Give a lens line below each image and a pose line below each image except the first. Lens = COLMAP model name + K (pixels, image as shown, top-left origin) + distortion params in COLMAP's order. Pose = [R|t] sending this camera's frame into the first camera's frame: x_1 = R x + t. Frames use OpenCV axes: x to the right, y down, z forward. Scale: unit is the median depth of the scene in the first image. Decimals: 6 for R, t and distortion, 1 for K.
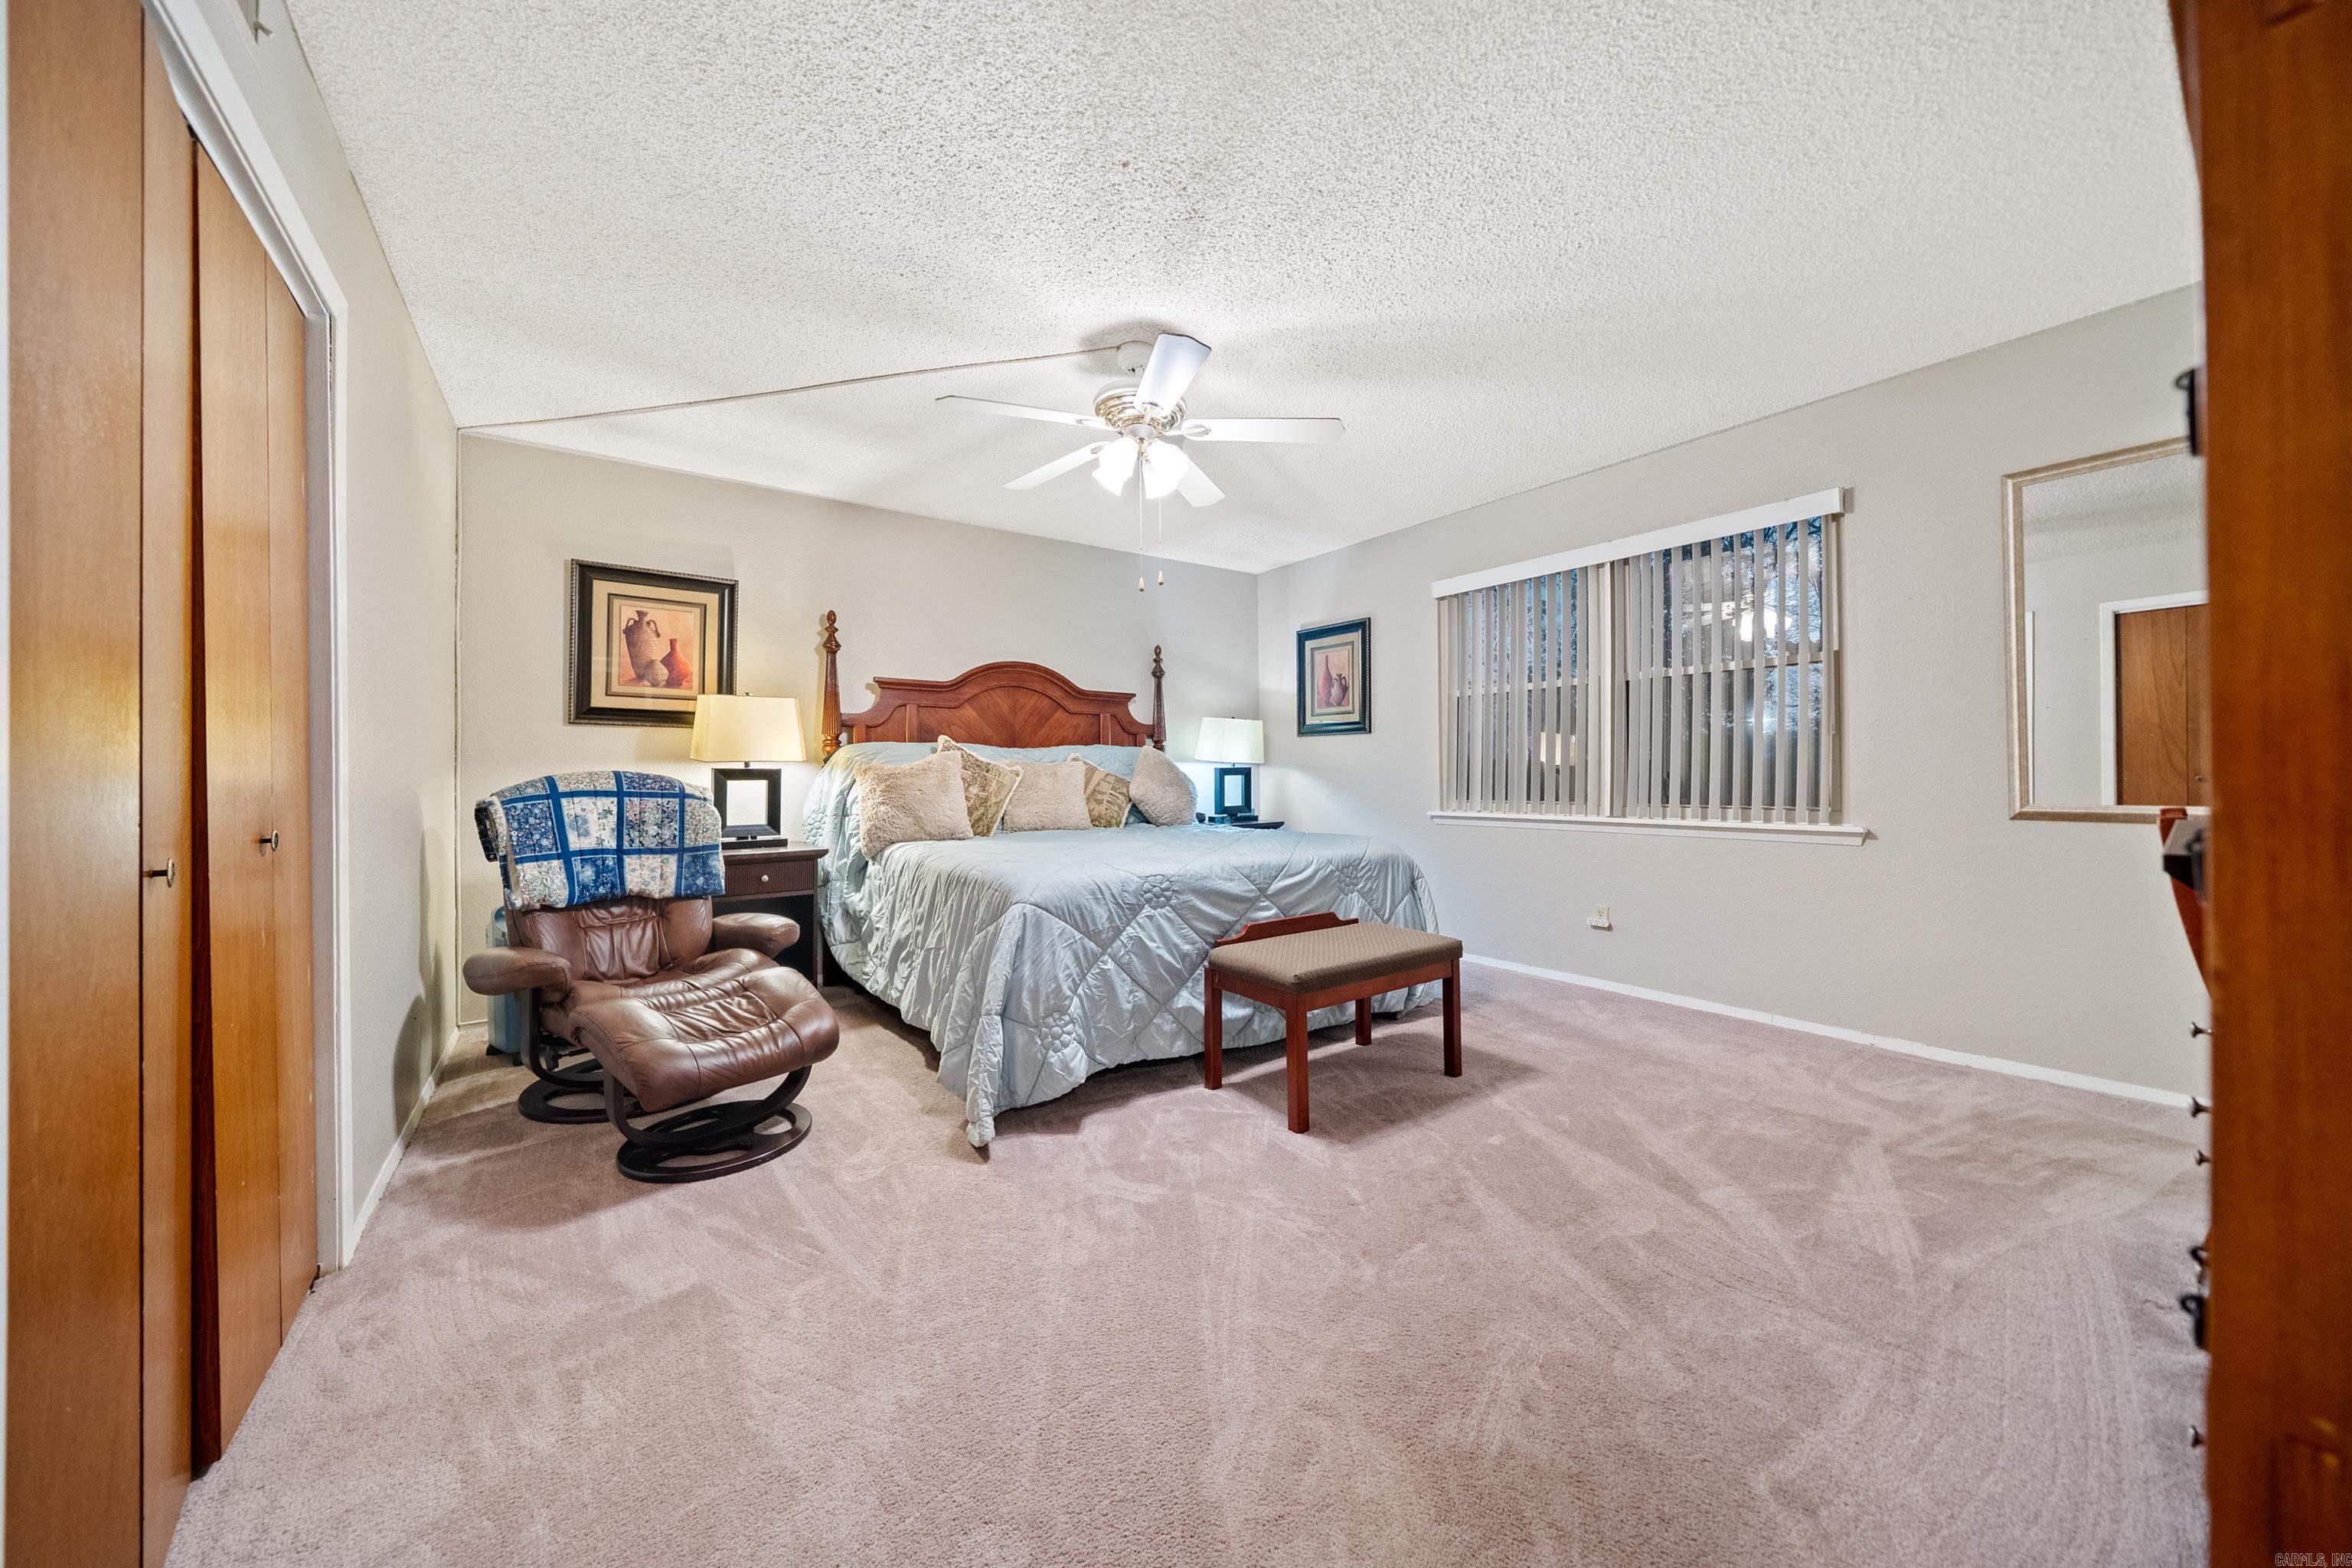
lens RADIAL K [[828.3, 0, 1173.9], [0, 828.3, 777.7], [0, 0, 1]] dist [-0.000082, -0.000015]
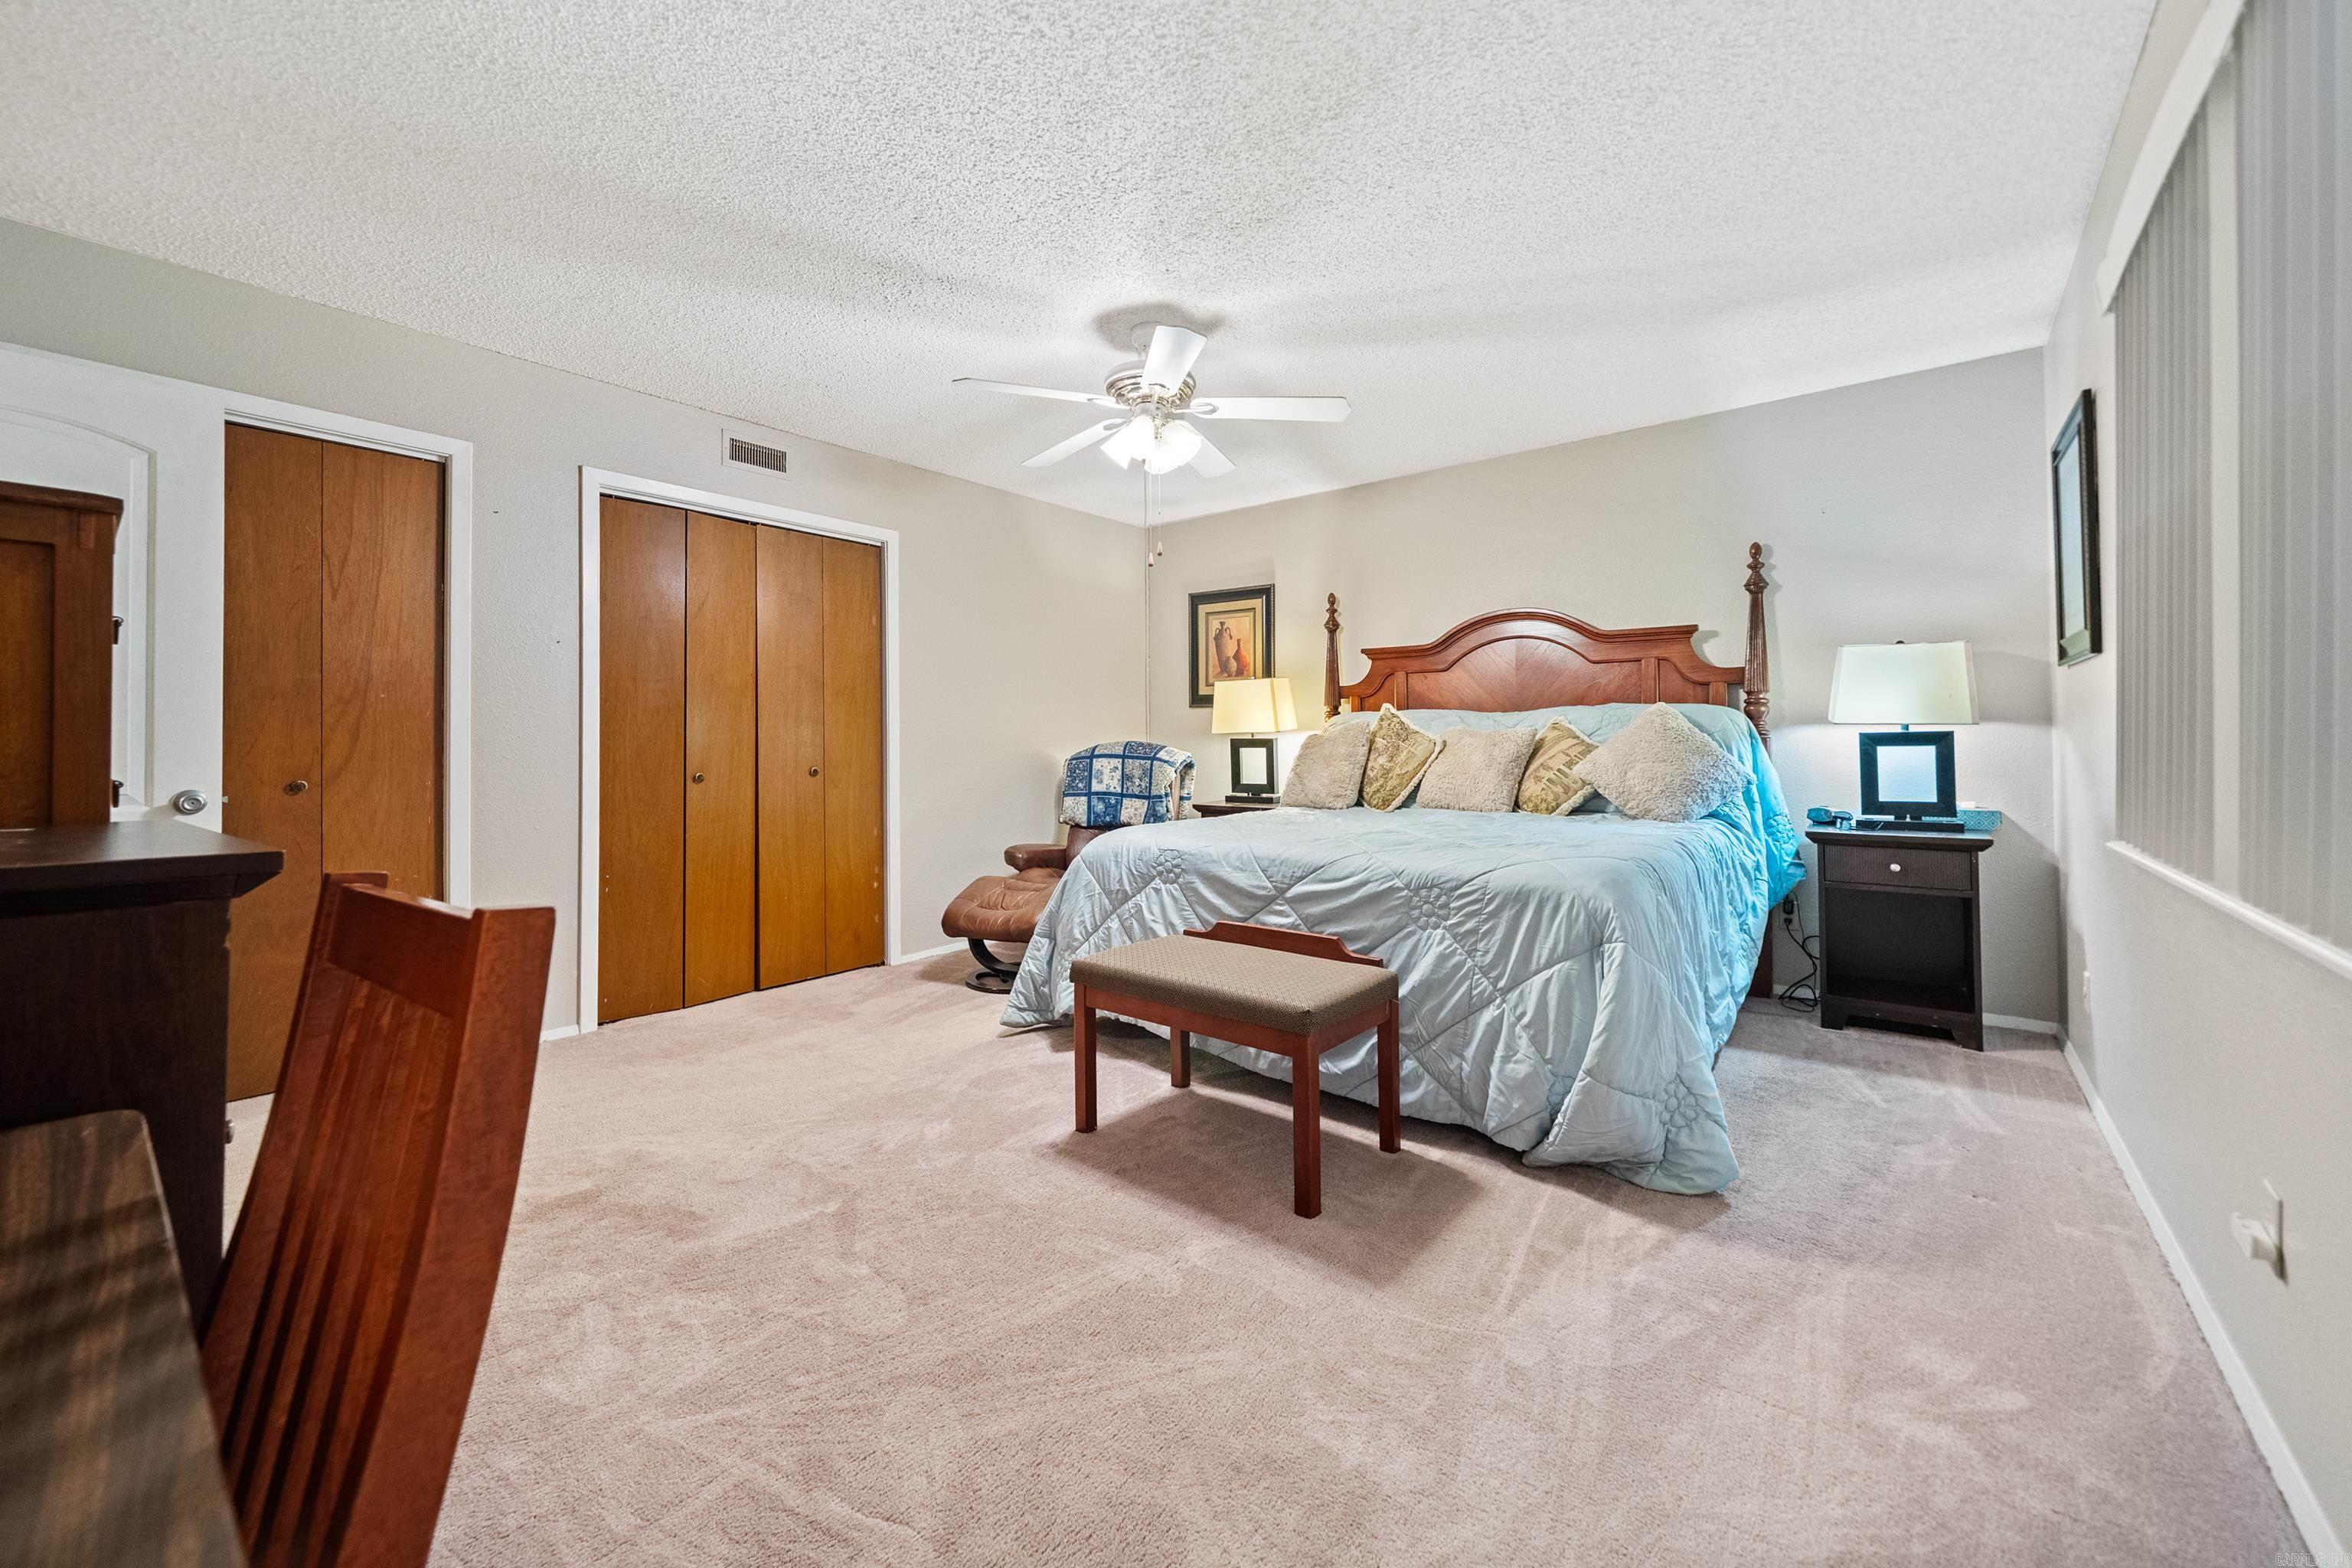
lens RADIAL K [[886.6, 0, 1168.3], [0, 886.6, 752.4], [0, 0, 1]] dist [-0.000236, 0.000030]
pose [[0.263179, 0.014718, -0.964635, 0.891932], [-0.001857, 0.999889, 0.014749, -0.011550], [0.964745, -0.002091, 0.263178, 0.652354]]
